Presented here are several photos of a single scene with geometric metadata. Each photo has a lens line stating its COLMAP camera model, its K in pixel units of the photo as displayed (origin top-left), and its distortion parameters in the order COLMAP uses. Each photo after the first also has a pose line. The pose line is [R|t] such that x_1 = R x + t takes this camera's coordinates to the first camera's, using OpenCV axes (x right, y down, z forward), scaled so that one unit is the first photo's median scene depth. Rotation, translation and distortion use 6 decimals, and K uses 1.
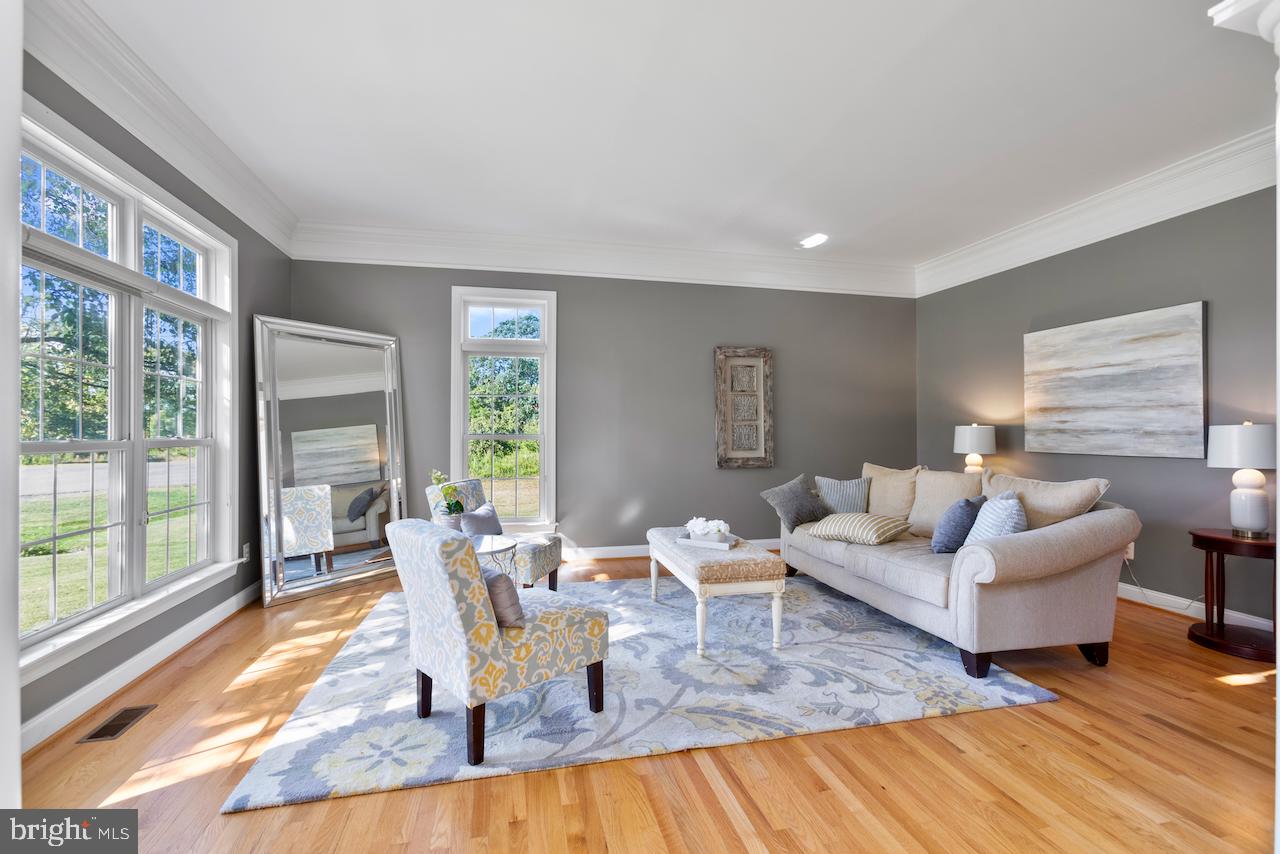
lens RADIAL K [[565.6, 0, 640.0], [0, 565.6, 427.0], [0, 0, 1]] dist [-0.000164, 0.000033]
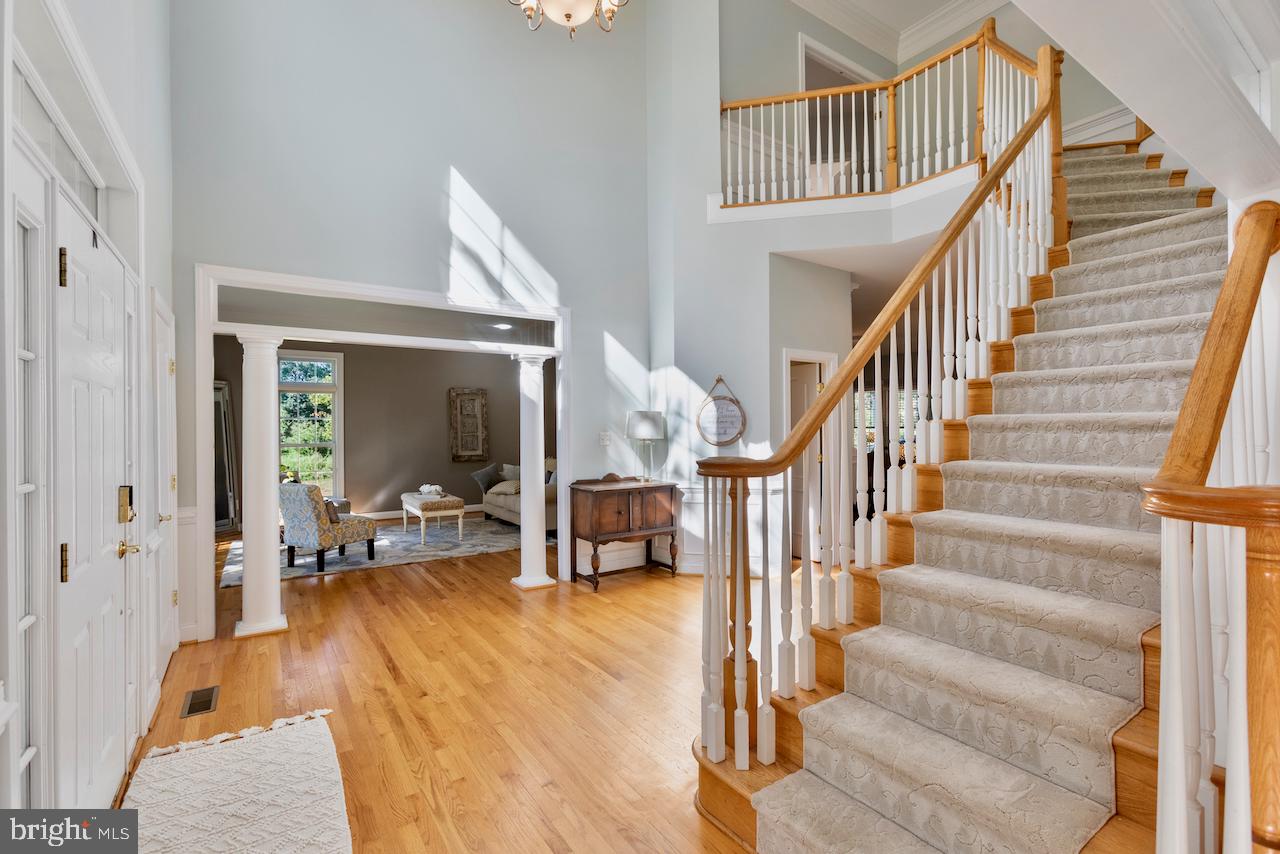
lens RADIAL K [[565.6, 0, 640.0], [0, 565.6, 427.0], [0, 0, 1]] dist [-0.000164, 0.000033]
pose [[0.932252, -0.006565, 0.361751, 0.087282], [0.006059, 0.999978, 0.002535, -0.047448], [-0.361759, -0.000171, 0.932271, -1.180633]]
